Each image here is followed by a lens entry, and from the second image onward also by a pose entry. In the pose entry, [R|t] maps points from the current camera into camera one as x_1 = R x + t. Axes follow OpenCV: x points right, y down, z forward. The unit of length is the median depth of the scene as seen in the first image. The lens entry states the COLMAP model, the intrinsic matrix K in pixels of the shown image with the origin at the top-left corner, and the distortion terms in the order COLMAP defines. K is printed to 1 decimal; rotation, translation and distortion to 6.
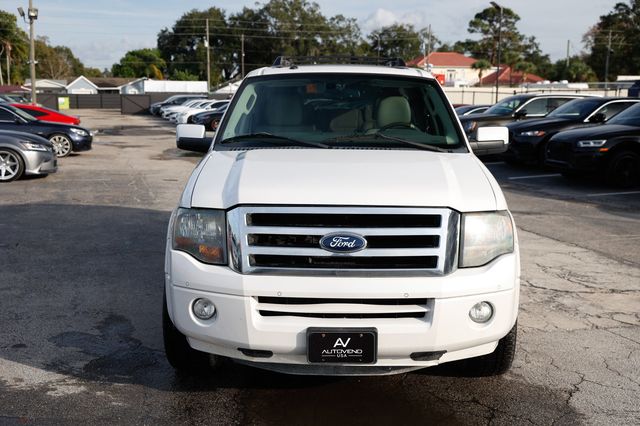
lens RADIAL K [[772.6, 0, 322.1], [0, 772.6, 215.0], [0, 0, 1]] dist [0.067084, 0.000000]
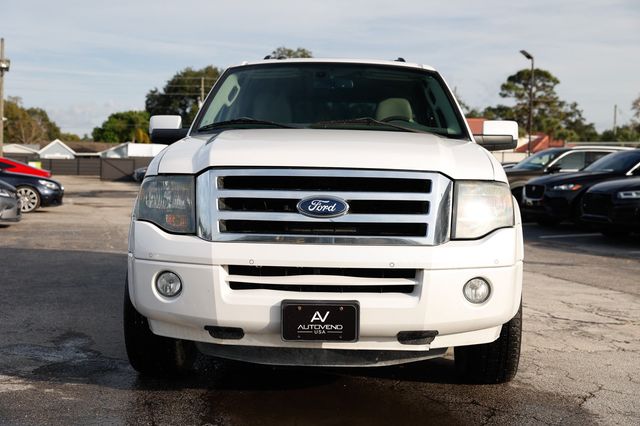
lens RADIAL K [[899.0, 0, 323.3], [0, 899.0, 209.8], [0, 0, 1]] dist [0.120866, 0.000000]
pose [[0.999888, 0.010675, -0.010528, 0.033115], [-0.011756, 0.994019, -0.108577, 0.131089], [0.009306, 0.108689, 0.994032, -0.043971]]
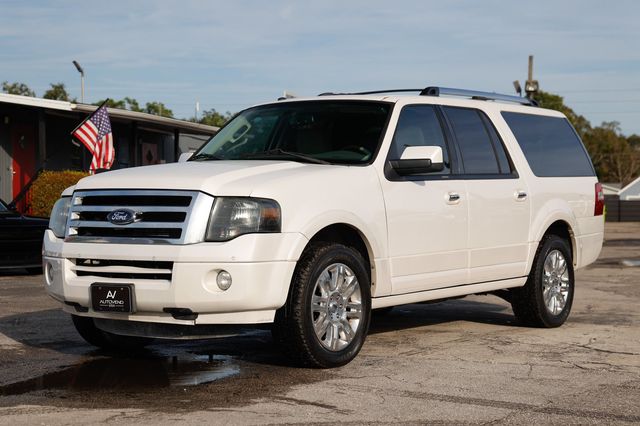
lens RADIAL K [[1242.1, 0, 318.9], [0, 1242.1, 223.5], [0, 0, 1]] dist [0.225705, 0.000000]
pose [[0.826967, 0.004475, -0.562233, 1.231098], [-0.085885, 0.989239, -0.118452, 0.222559], [0.555652, 0.146243, 0.818452, -0.423182]]
